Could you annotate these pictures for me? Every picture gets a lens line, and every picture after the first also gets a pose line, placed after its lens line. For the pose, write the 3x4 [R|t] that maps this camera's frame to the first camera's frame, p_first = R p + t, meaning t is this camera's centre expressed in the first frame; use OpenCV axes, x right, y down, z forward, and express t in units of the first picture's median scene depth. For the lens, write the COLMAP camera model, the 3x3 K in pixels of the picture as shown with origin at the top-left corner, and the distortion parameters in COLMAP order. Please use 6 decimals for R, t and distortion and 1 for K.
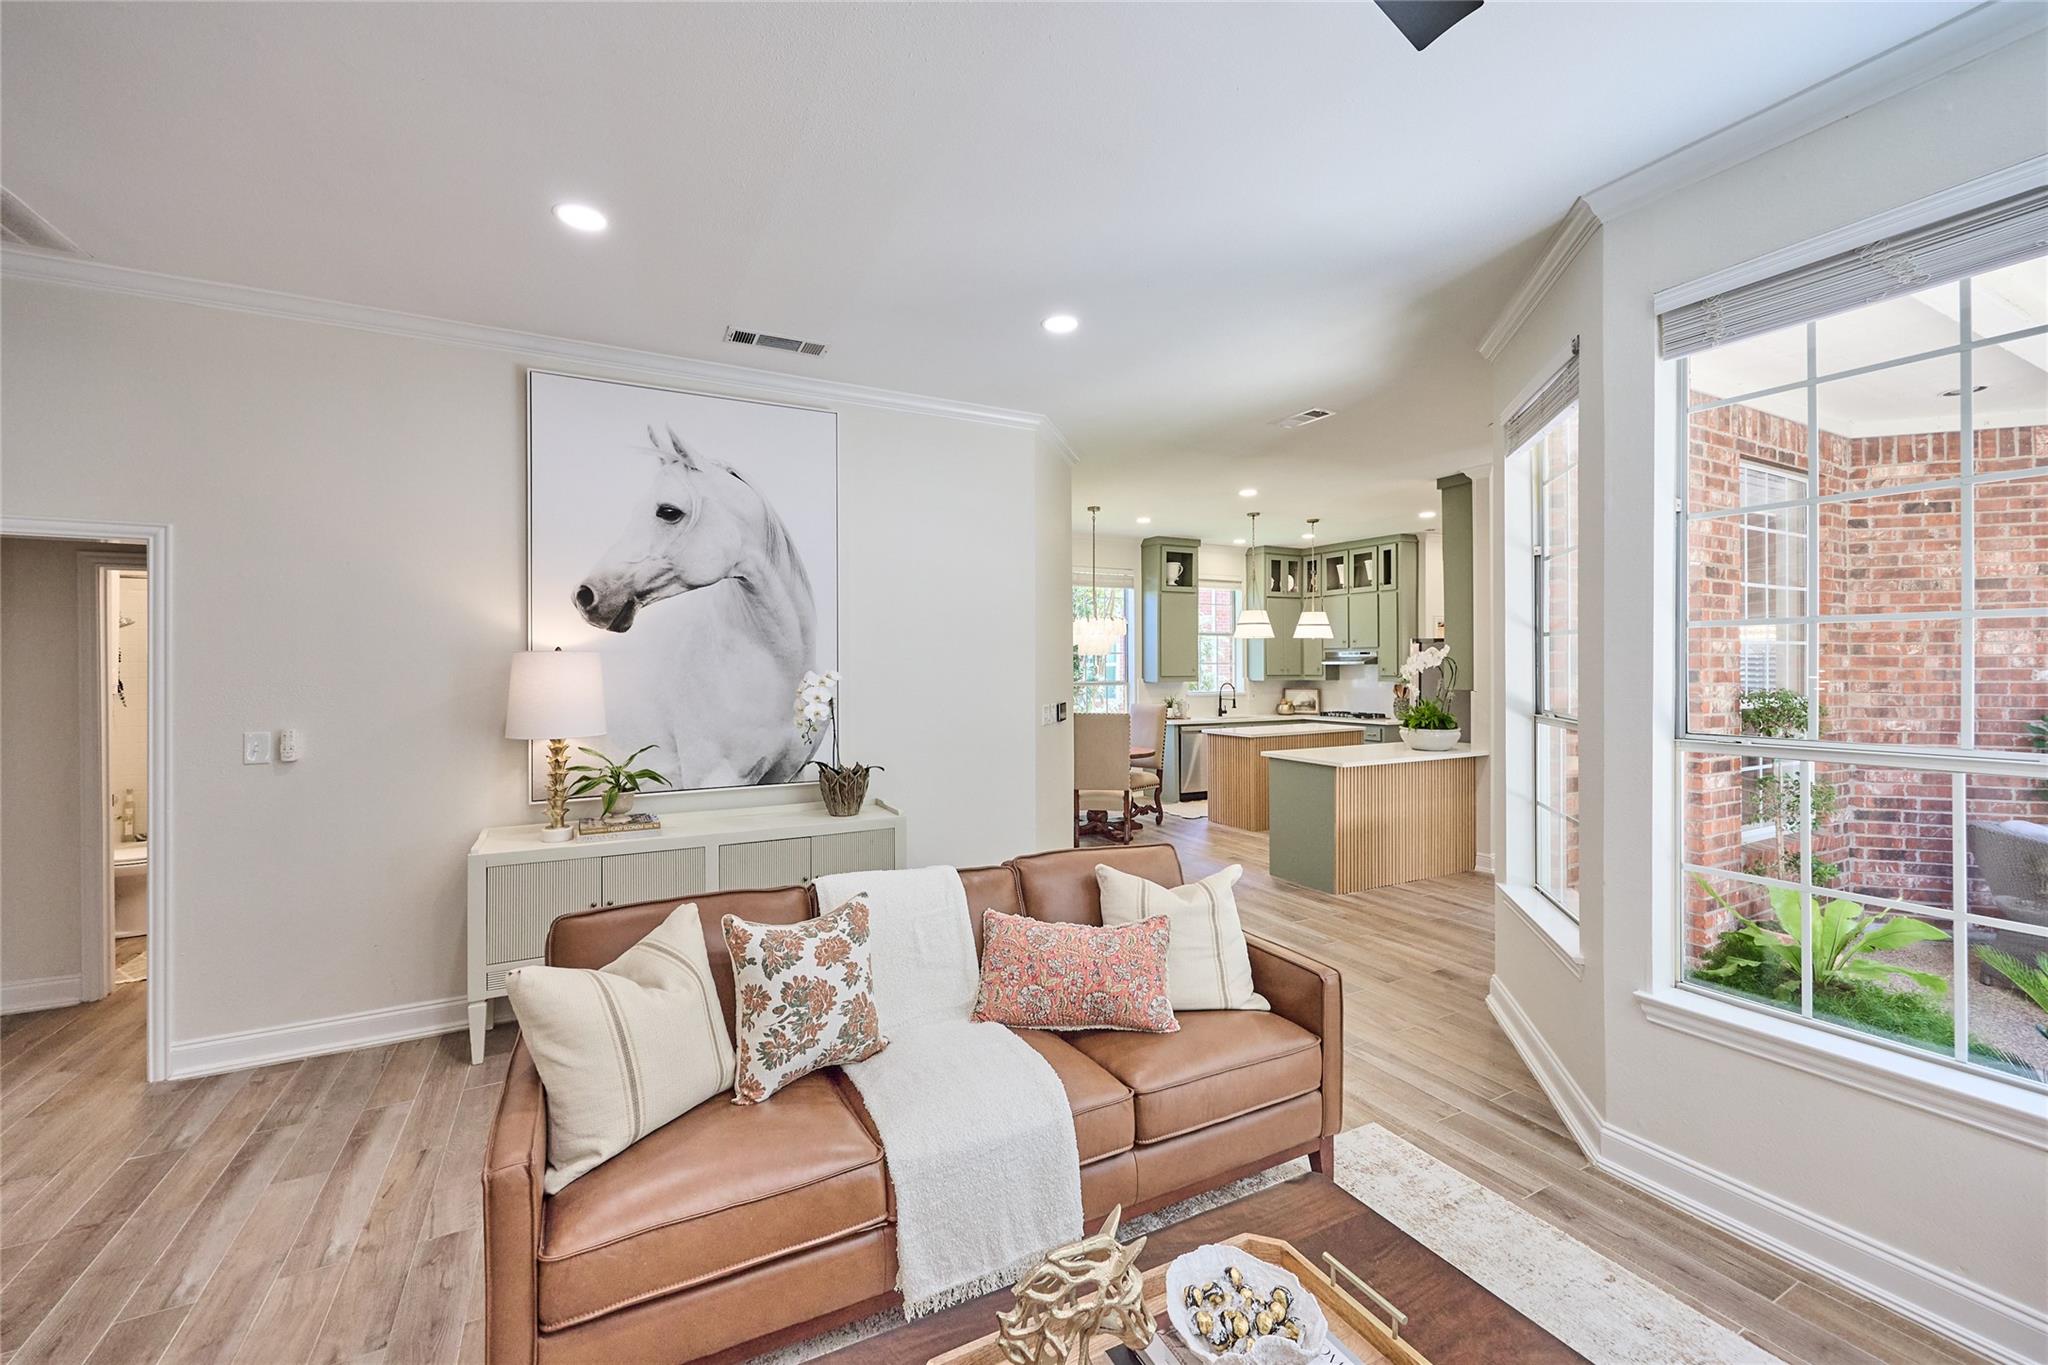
lens RADIAL K [[811.9, 0, 1021.6], [0, 811.9, 667.5], [0, 0, 1]] dist [-0.000272, 0.000110]
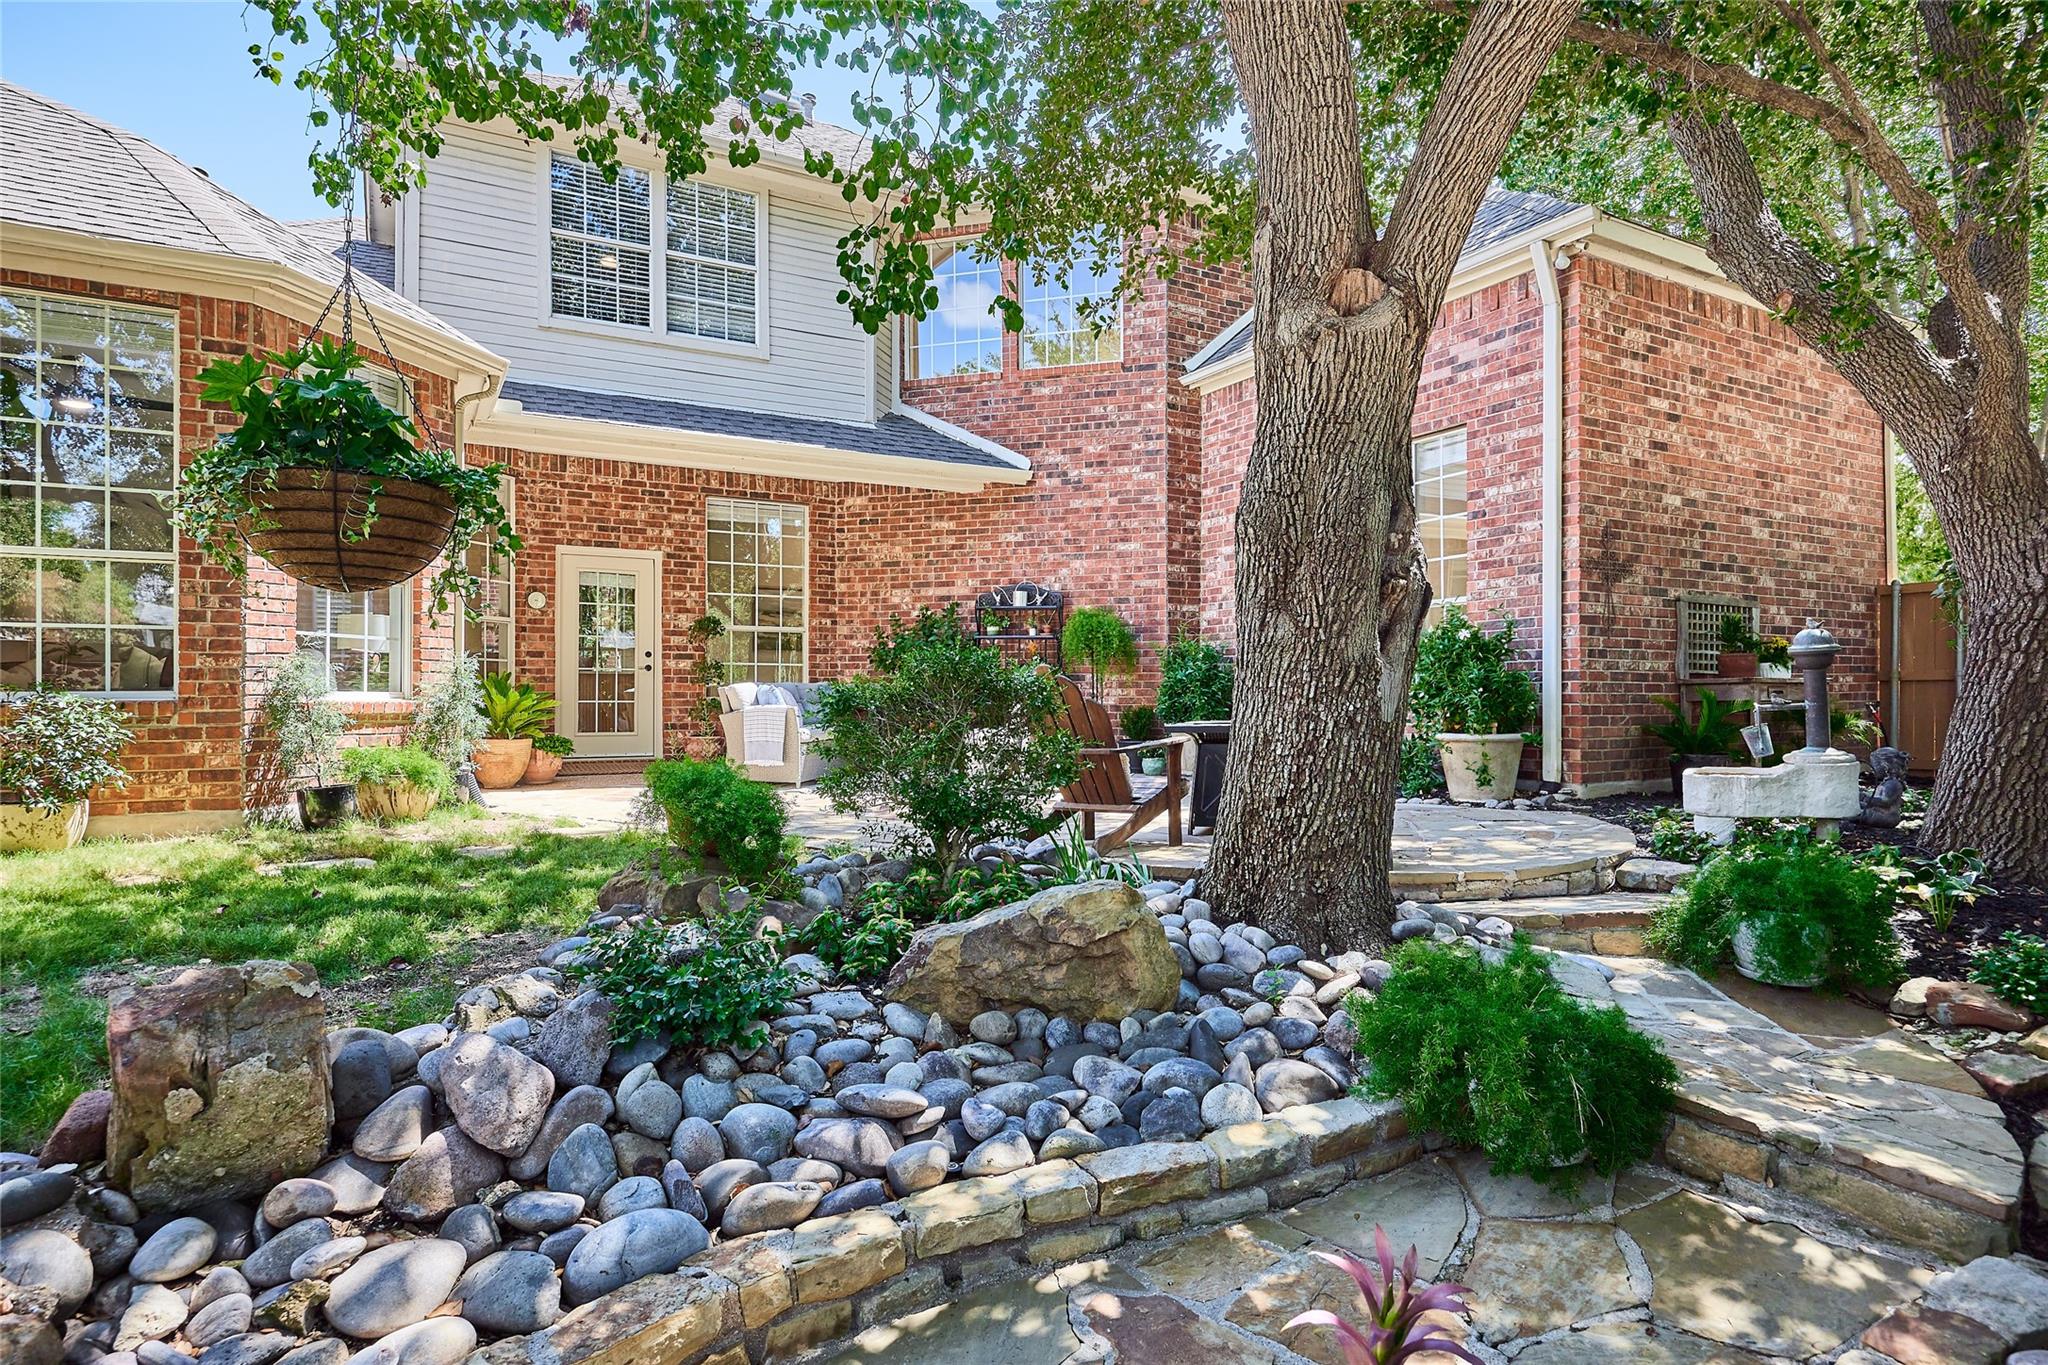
lens RADIAL K [[1090.3, 0, 1027.9], [0, 1090.3, 685.1], [0, 0, 1]] dist [0.005177, -0.002709]
pose [[0.999174, -0.003118, 0.040528, 1.353072], [0.003669, 0.999902, -0.013519, 0.195202], [-0.040482, 0.013657, 0.999087, -1.399256]]
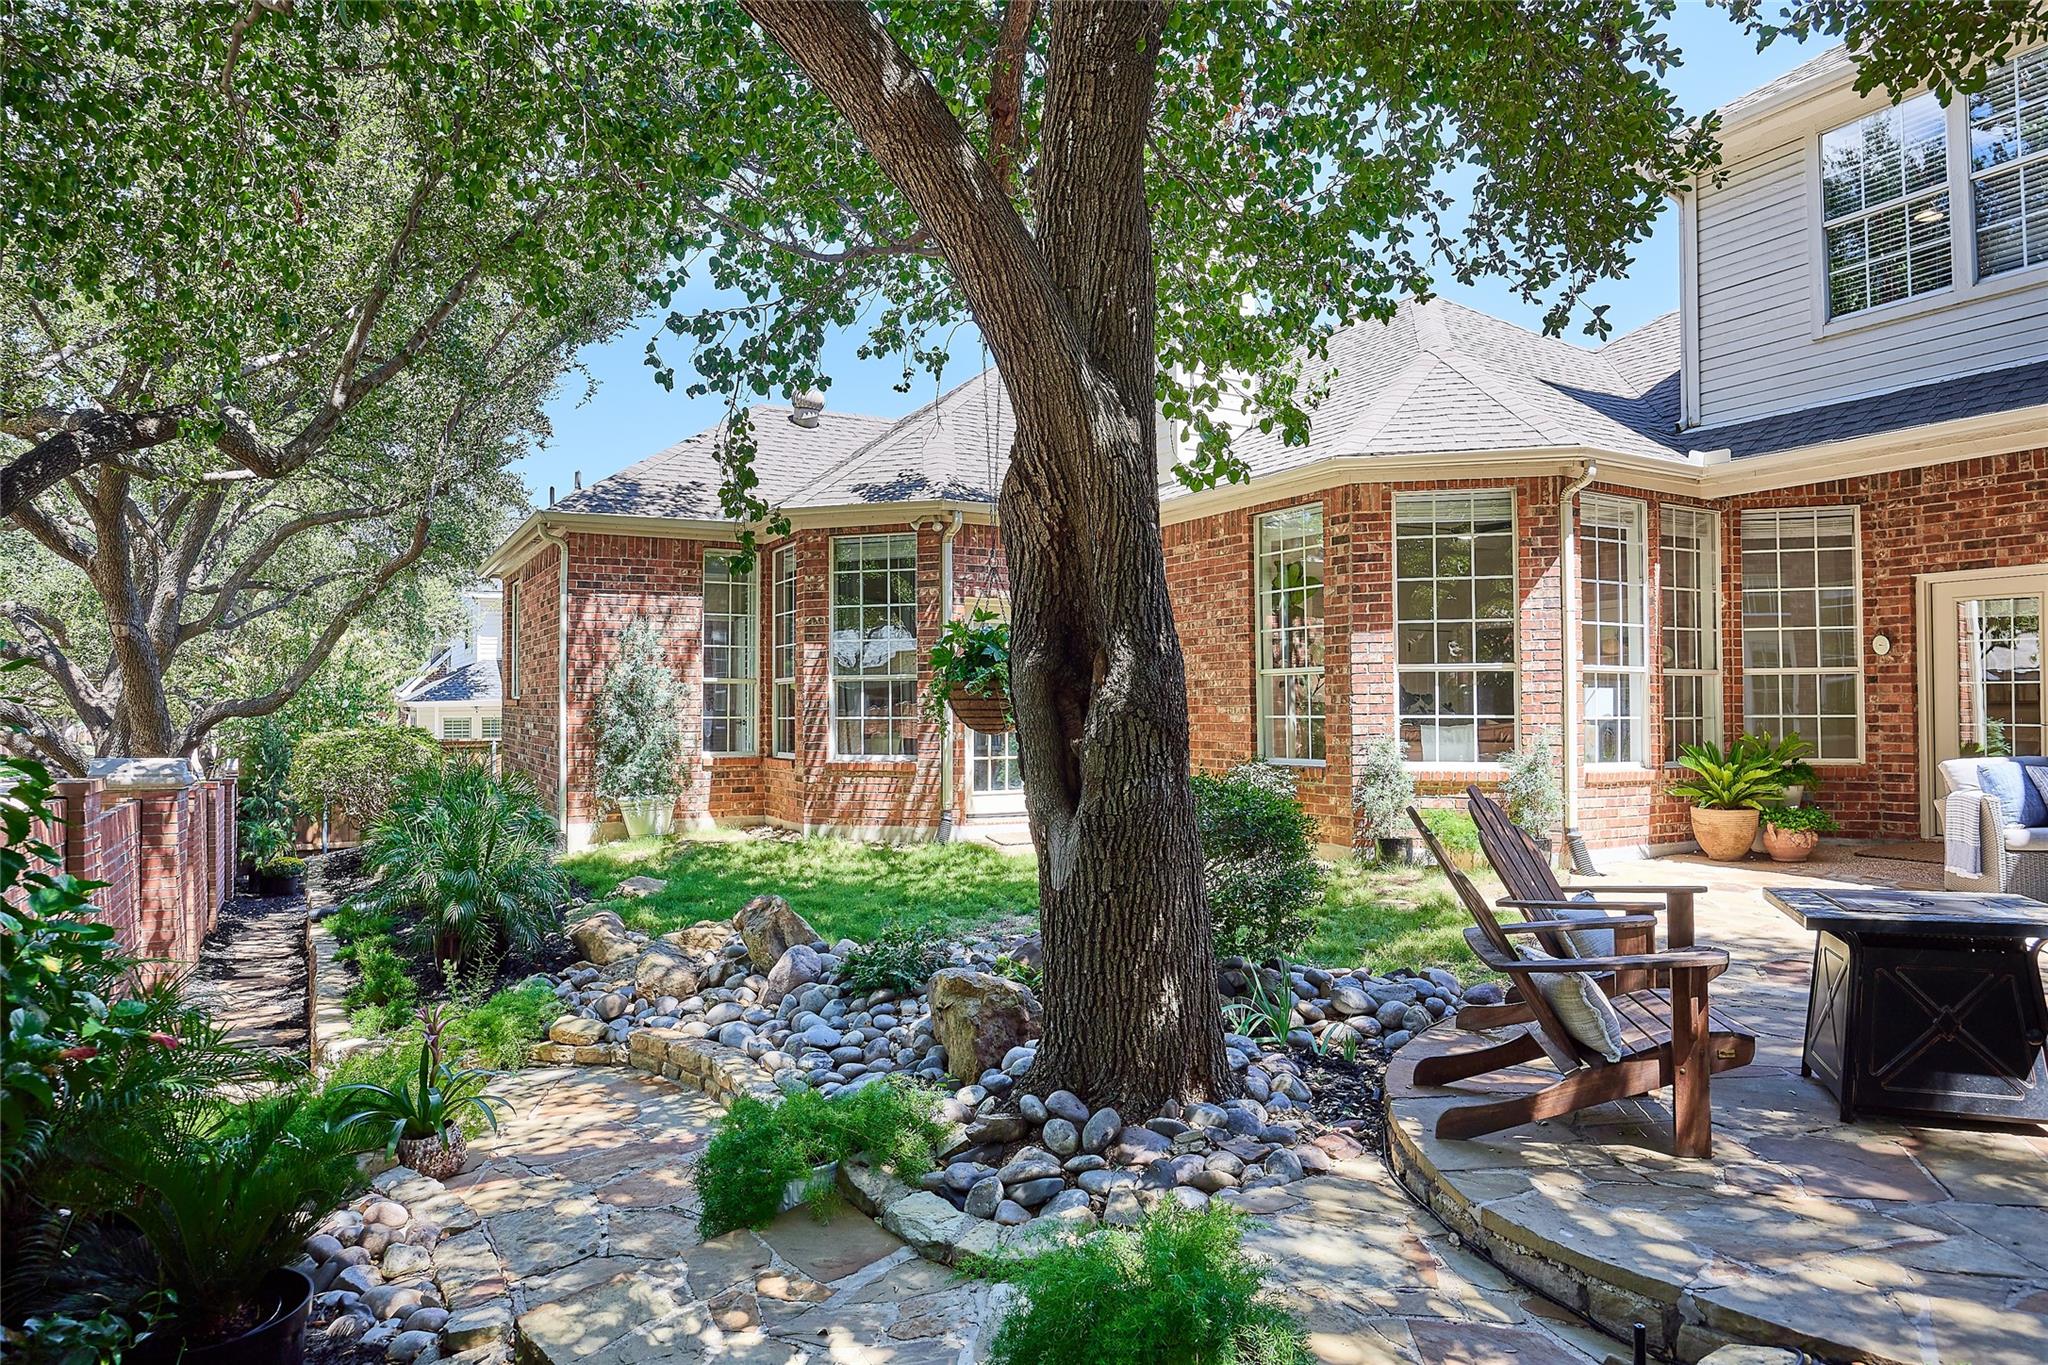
lens RADIAL K [[1287.3, 0, 1025.5], [0, 1287.3, 686.9], [0, 0, 1]] dist [-0.000394, -0.000075]
pose [[0.084071, -0.023294, -0.996187, 2.458252], [0.004532, 0.999725, -0.022995, 0.110413], [0.996449, -0.002582, 0.084154, -0.832700]]
